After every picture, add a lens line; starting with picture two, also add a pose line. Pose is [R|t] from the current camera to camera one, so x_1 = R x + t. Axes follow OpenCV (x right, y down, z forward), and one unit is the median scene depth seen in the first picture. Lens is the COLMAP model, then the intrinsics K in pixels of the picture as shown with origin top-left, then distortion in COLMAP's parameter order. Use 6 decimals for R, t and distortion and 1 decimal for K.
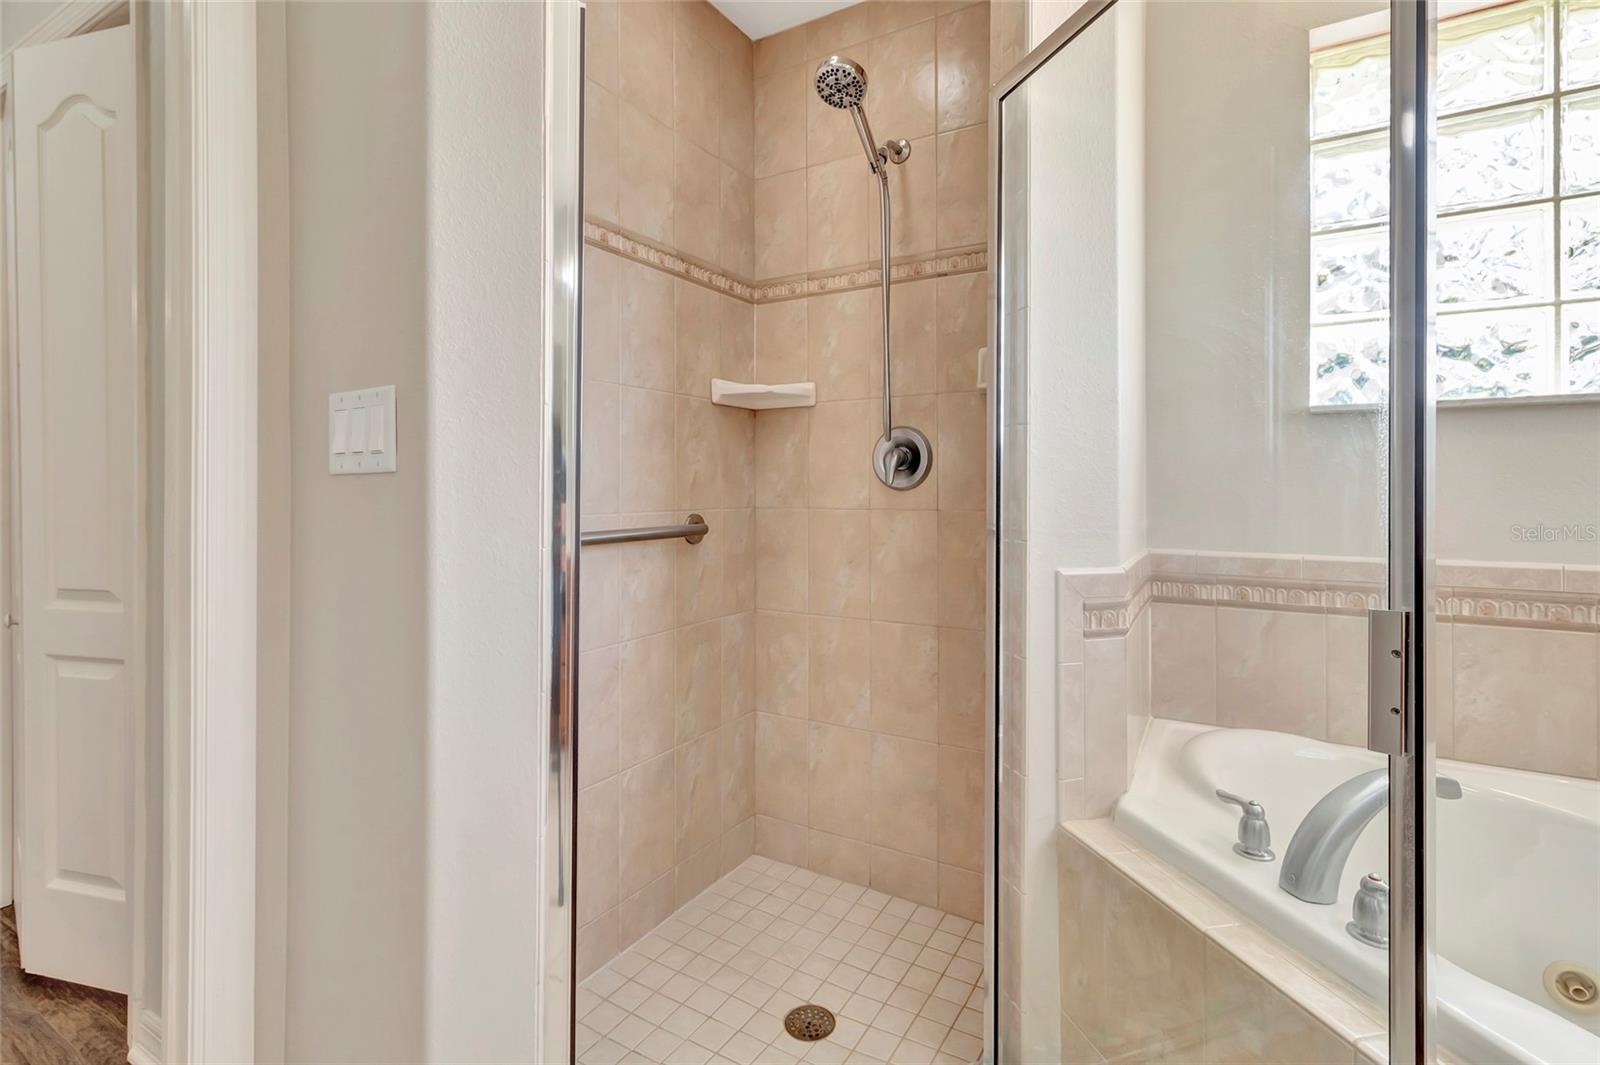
lens RADIAL K [[748.2, 0, 815.5], [0, 748.2, 481.6], [0, 0, 1]] dist [0.006503, -0.000430]
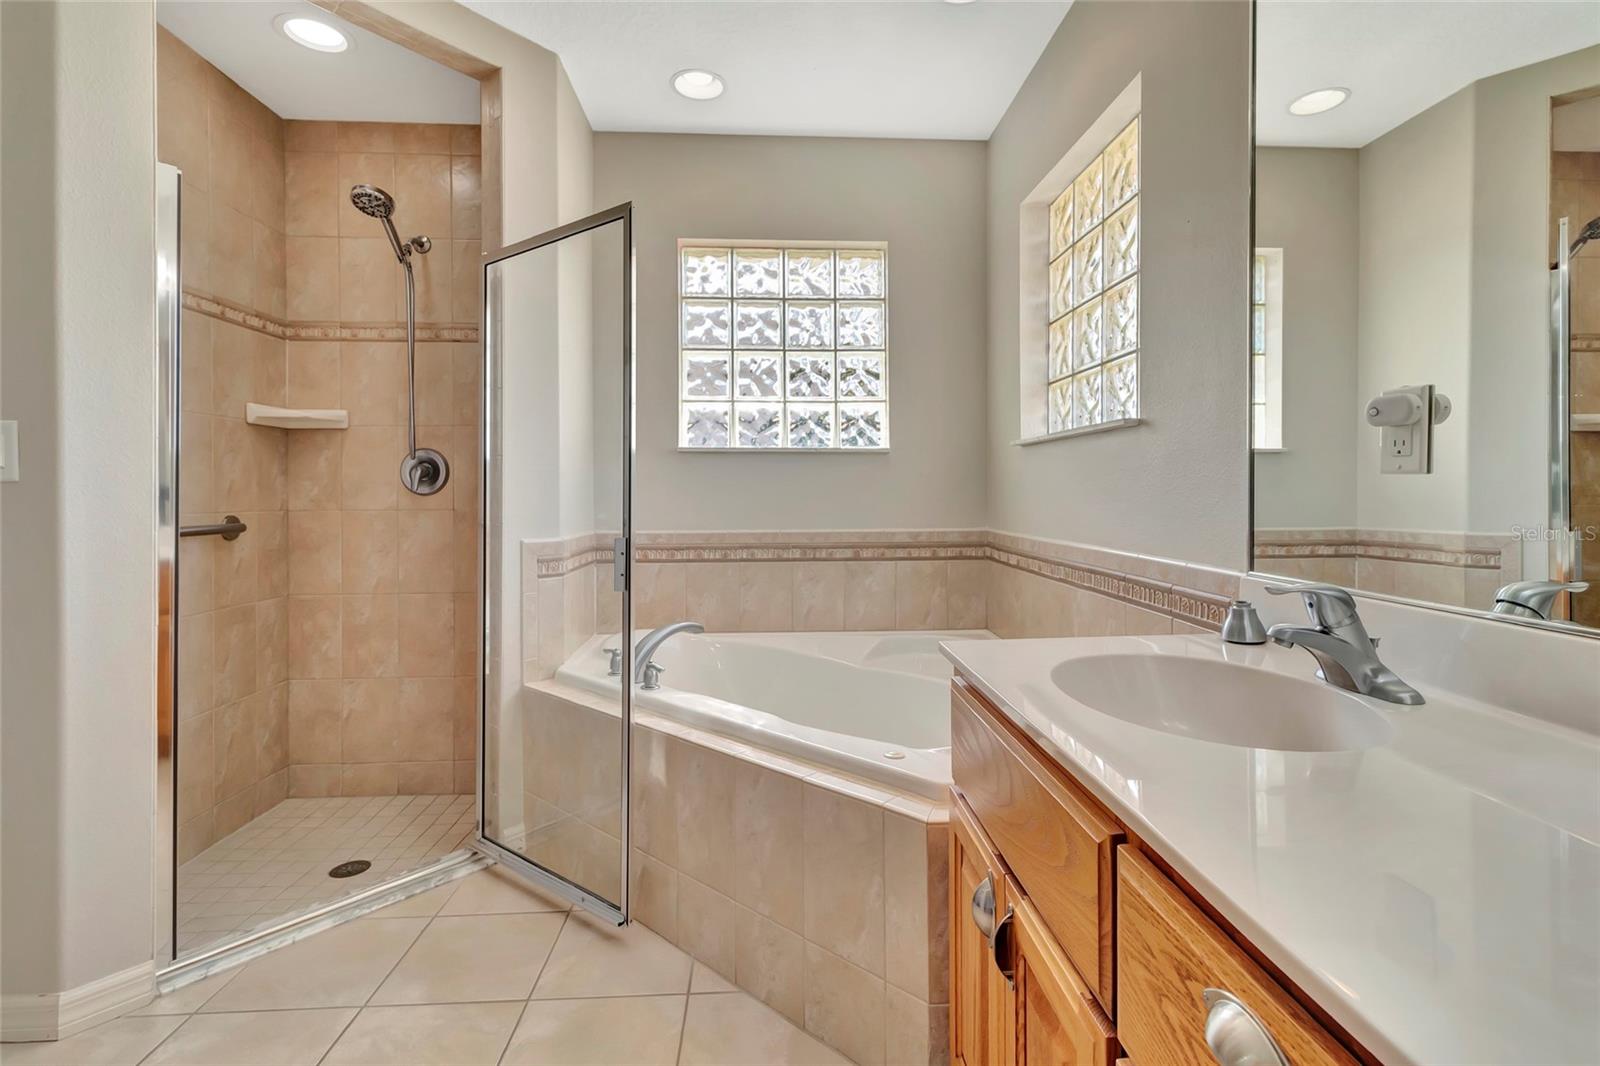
lens RADIAL K [[748.2, 0, 811.0], [0, 748.2, 497.0], [0, 0, 1]] dist [0.006503, -0.000430]
pose [[0.836937, -0.002589, 0.547293, -0.041382], [-0.002133, 0.999966, 0.007992, 0.002105], [-0.547295, -0.007857, 0.836903, -0.511874]]
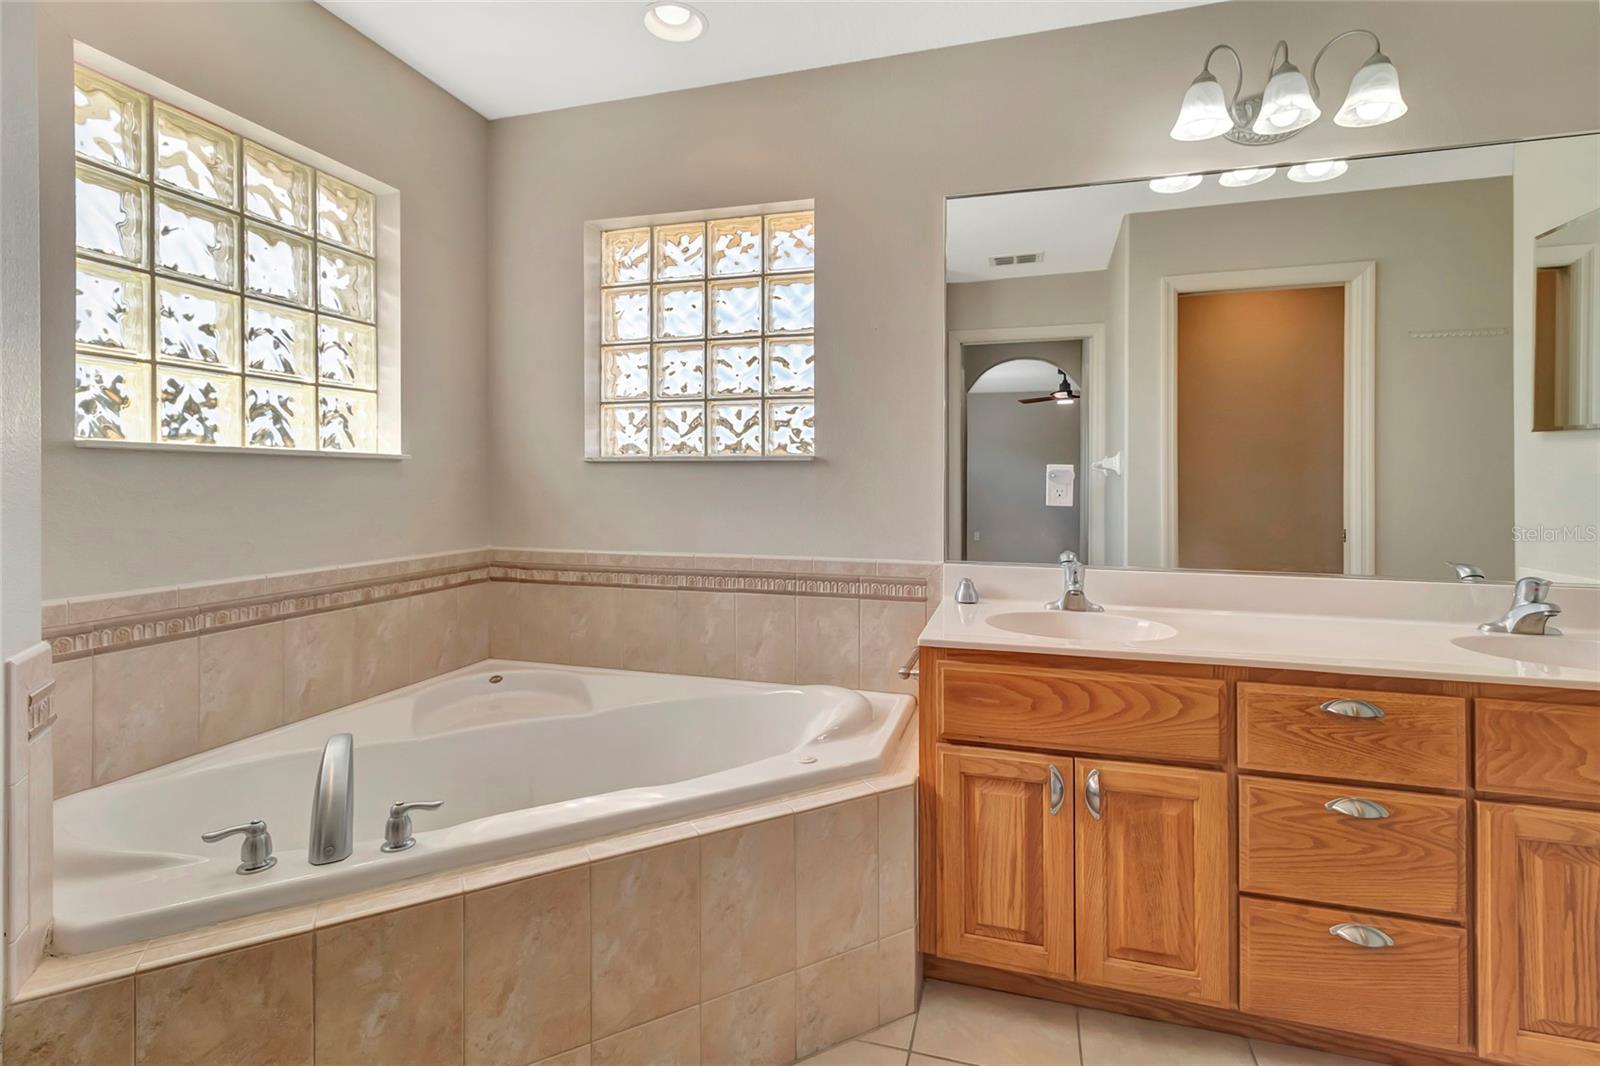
lens RADIAL K [[748.2, 0, 806.2], [0, 748.2, 479.2], [0, 0, 1]] dist [0.006503, -0.000430]
pose [[-0.236766, 0.007112, 0.971541, -0.361538], [-0.003806, 0.999959, -0.008248, -0.035242], [-0.971559, -0.005651, -0.236730, 0.254458]]
